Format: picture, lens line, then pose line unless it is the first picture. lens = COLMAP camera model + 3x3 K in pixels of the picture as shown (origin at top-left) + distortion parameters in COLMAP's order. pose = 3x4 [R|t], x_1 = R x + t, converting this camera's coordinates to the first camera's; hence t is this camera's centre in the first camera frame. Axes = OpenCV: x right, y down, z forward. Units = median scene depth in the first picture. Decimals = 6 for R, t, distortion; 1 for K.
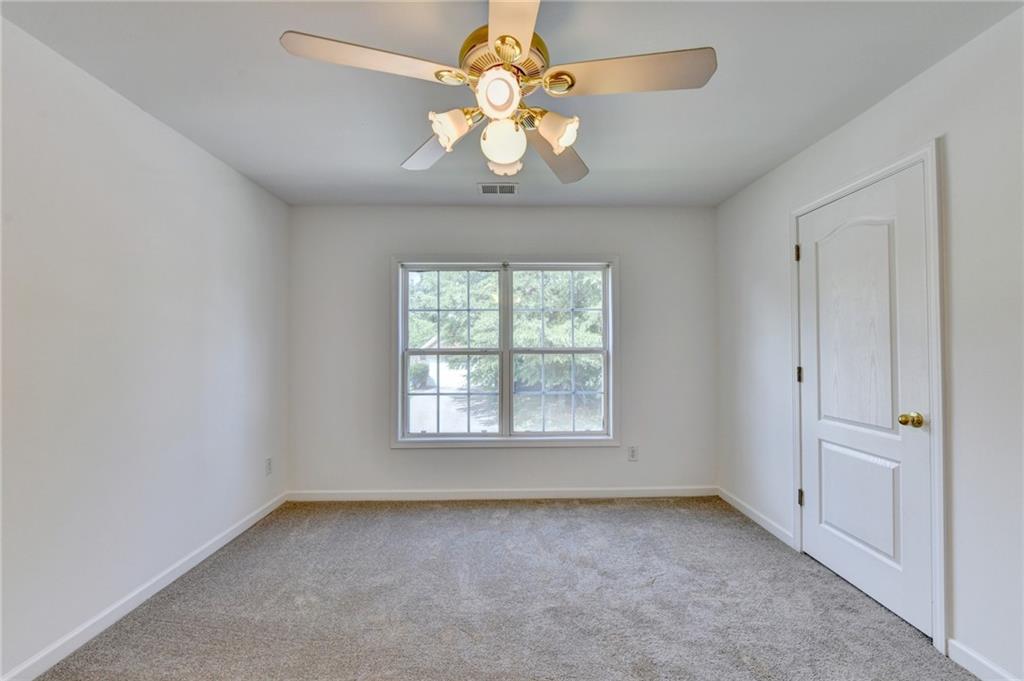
lens RADIAL K [[406.5, 0, 516.2], [0, 406.5, 341.3], [0, 0, 1]] dist [-0.009005, -0.000148]
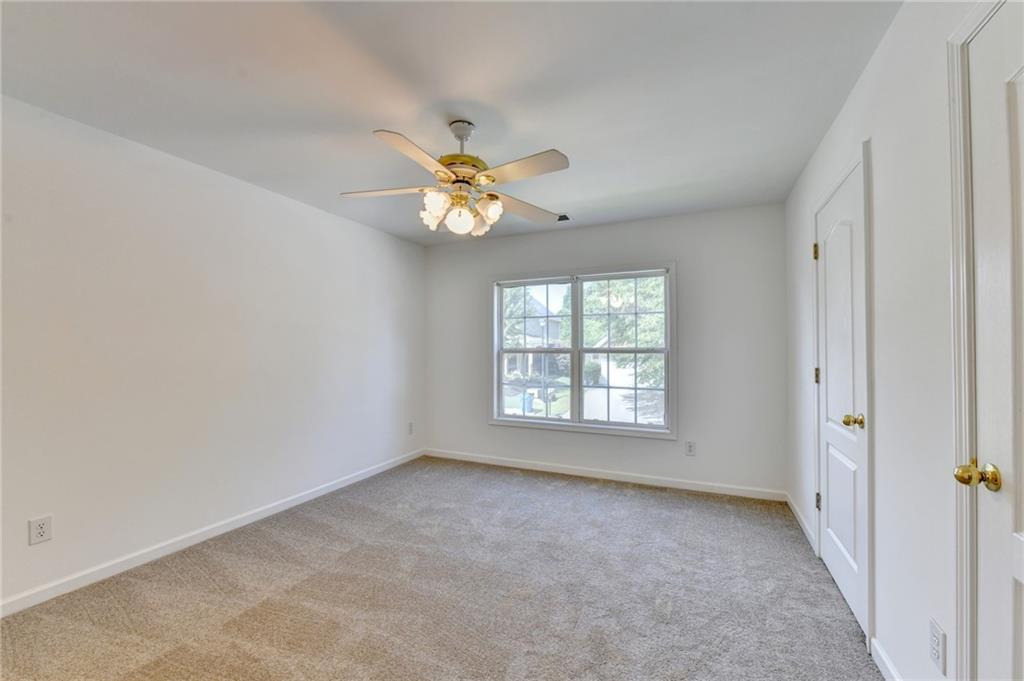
lens RADIAL K [[406.5, 0, 516.2], [0, 406.5, 341.3], [0, 0, 1]] dist [-0.009005, -0.000148]
pose [[0.901026, -0.004838, -0.433739, 0.354076], [0.005842, 0.999982, 0.000983, -0.005289], [0.433726, -0.003420, 0.901038, -0.149189]]
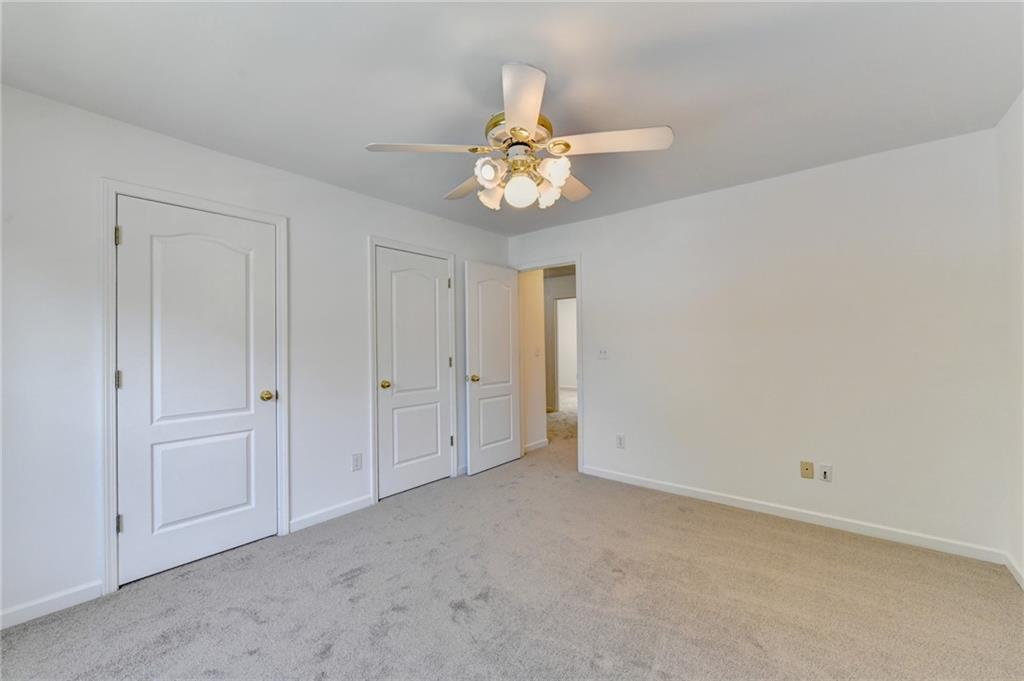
lens RADIAL K [[406.5, 0, 516.2], [0, 406.5, 341.3], [0, 0, 1]] dist [-0.009005, -0.000148]
pose [[-0.749360, 0.011744, 0.662058, -0.366552], [-0.001880, 0.999801, -0.019863, 0.012765], [-0.662160, -0.016130, -0.749189, 0.815999]]
